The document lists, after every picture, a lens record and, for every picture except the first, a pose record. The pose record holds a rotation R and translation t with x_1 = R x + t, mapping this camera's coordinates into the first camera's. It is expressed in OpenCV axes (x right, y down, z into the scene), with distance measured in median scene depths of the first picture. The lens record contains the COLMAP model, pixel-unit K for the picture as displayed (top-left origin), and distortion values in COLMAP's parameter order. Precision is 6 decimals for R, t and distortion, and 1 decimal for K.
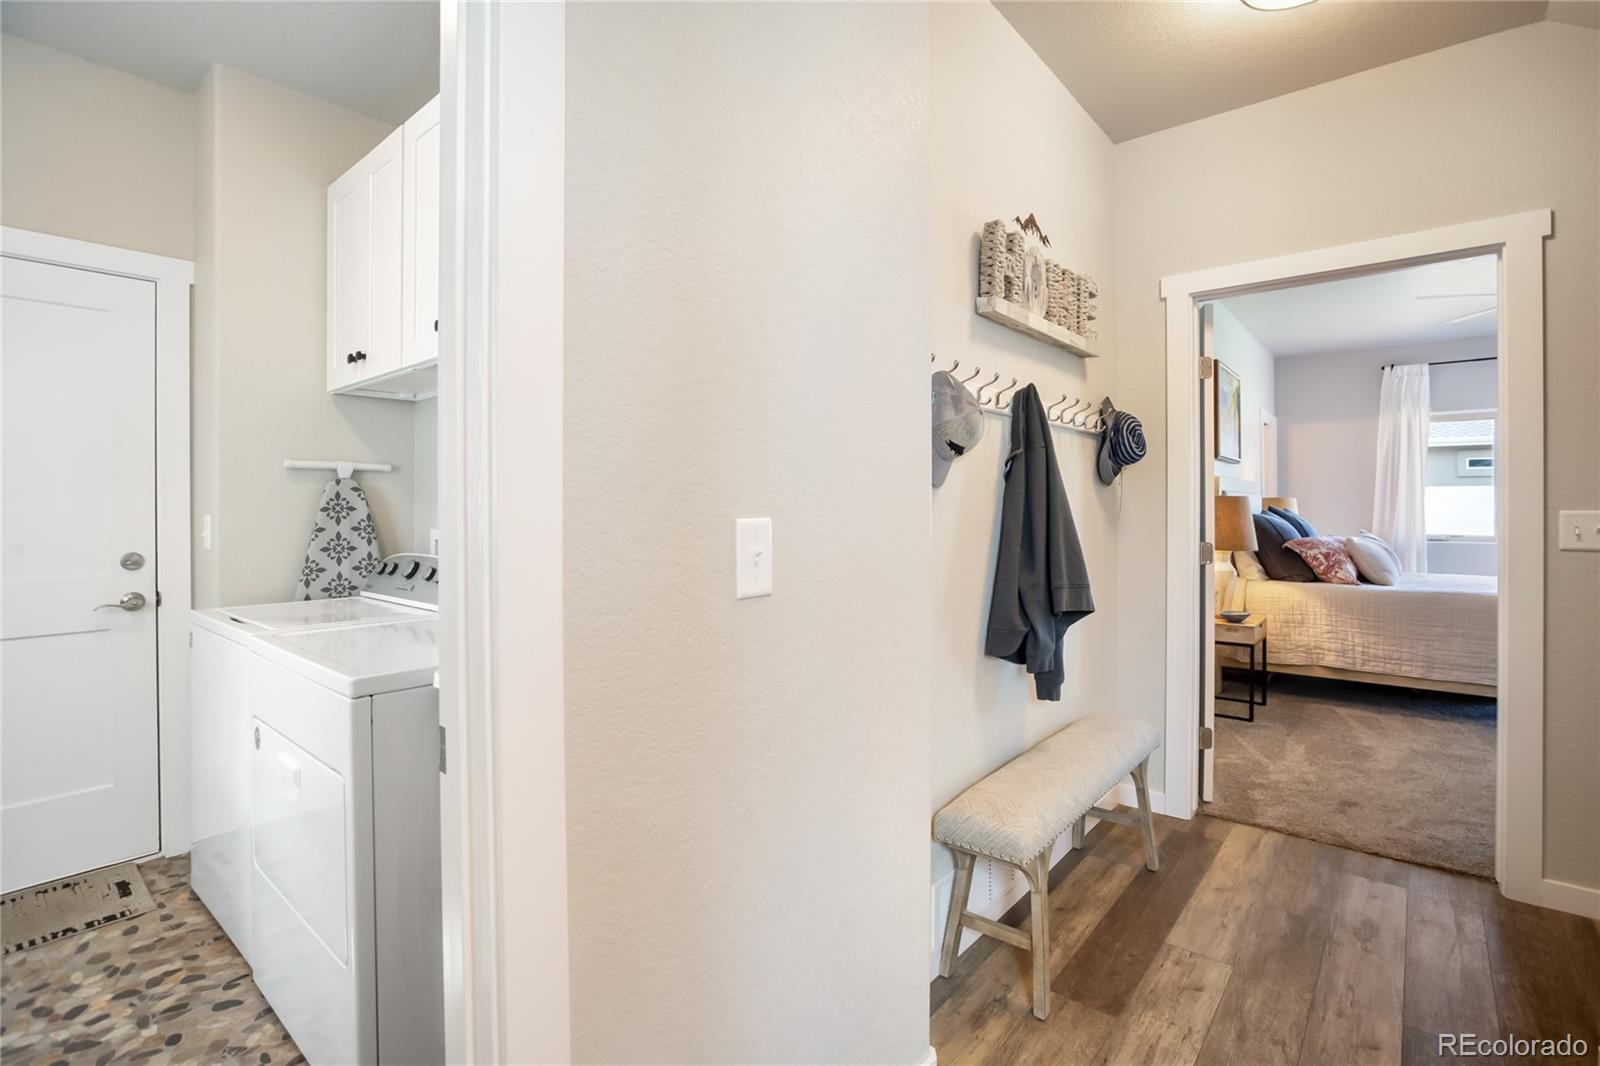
lens RADIAL K [[740.9, 0, 808.2], [0, 740.9, 528.6], [0, 0, 1]] dist [-0.018139, 0.003550]
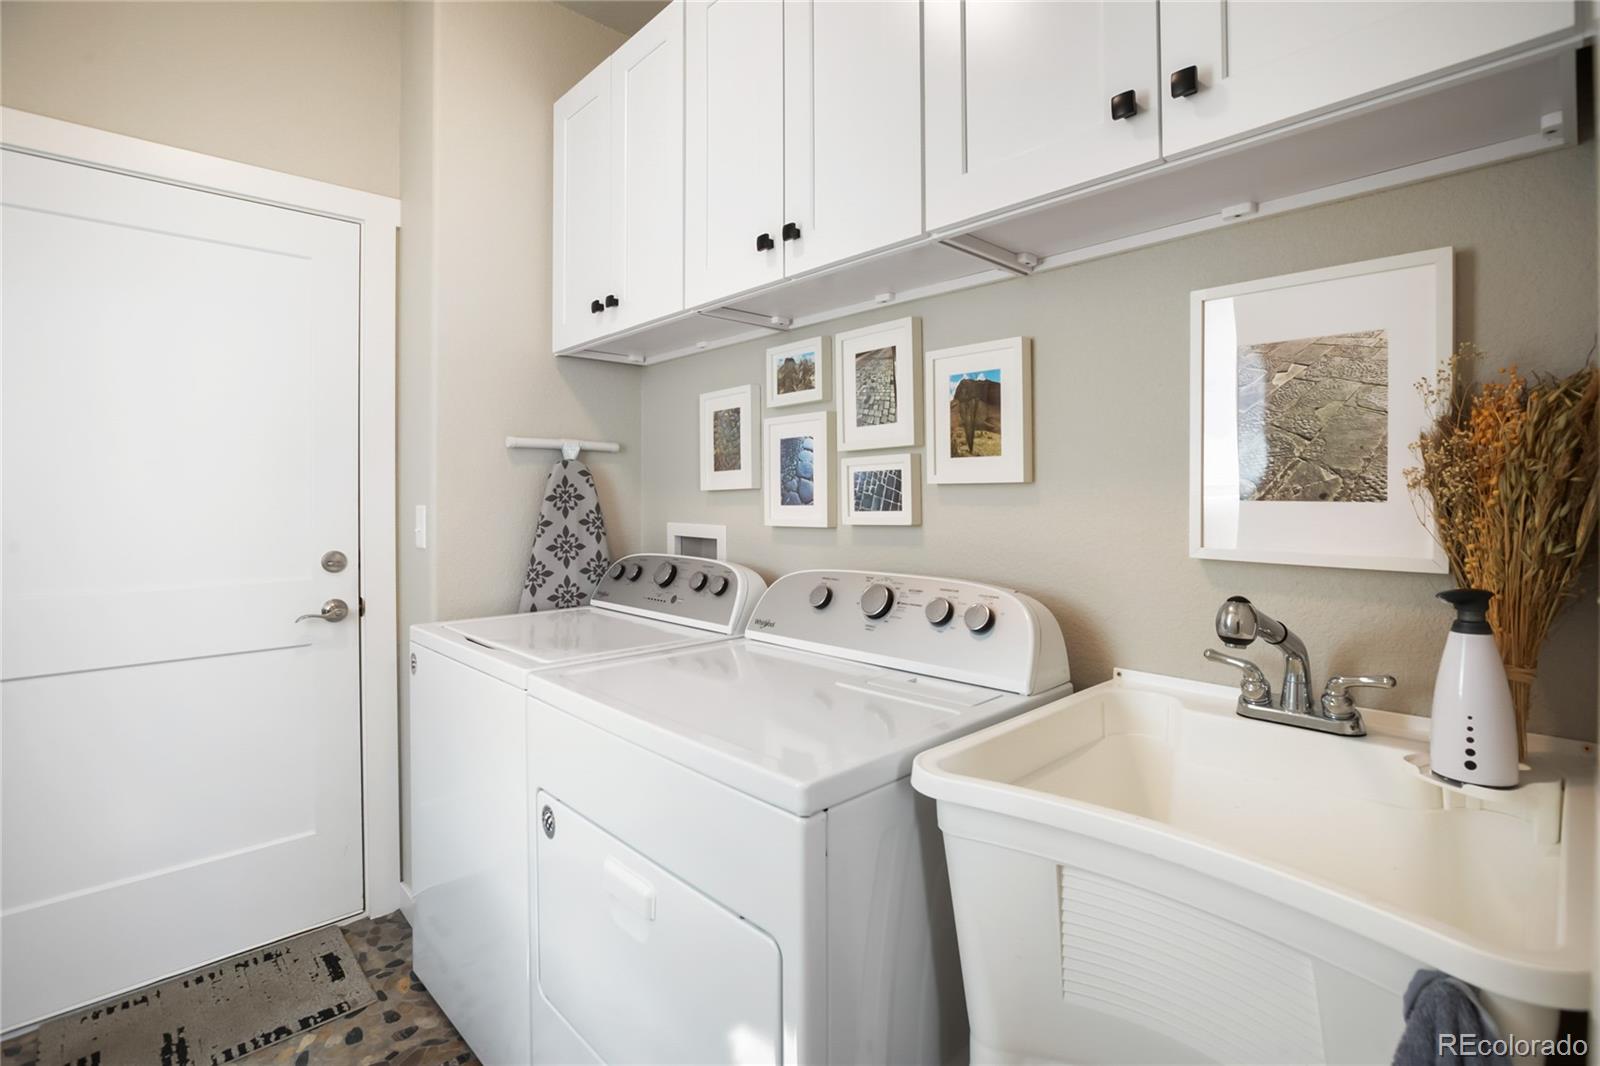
lens RADIAL K [[740.9, 0, 790.9], [0, 740.9, 518.6], [0, 0, 1]] dist [-0.018139, 0.003550]
pose [[0.993631, -0.000134, -0.112684, -0.318343], [0.000319, 0.999999, 0.001629, -0.005575], [0.112683, -0.001654, 0.993630, 0.231695]]
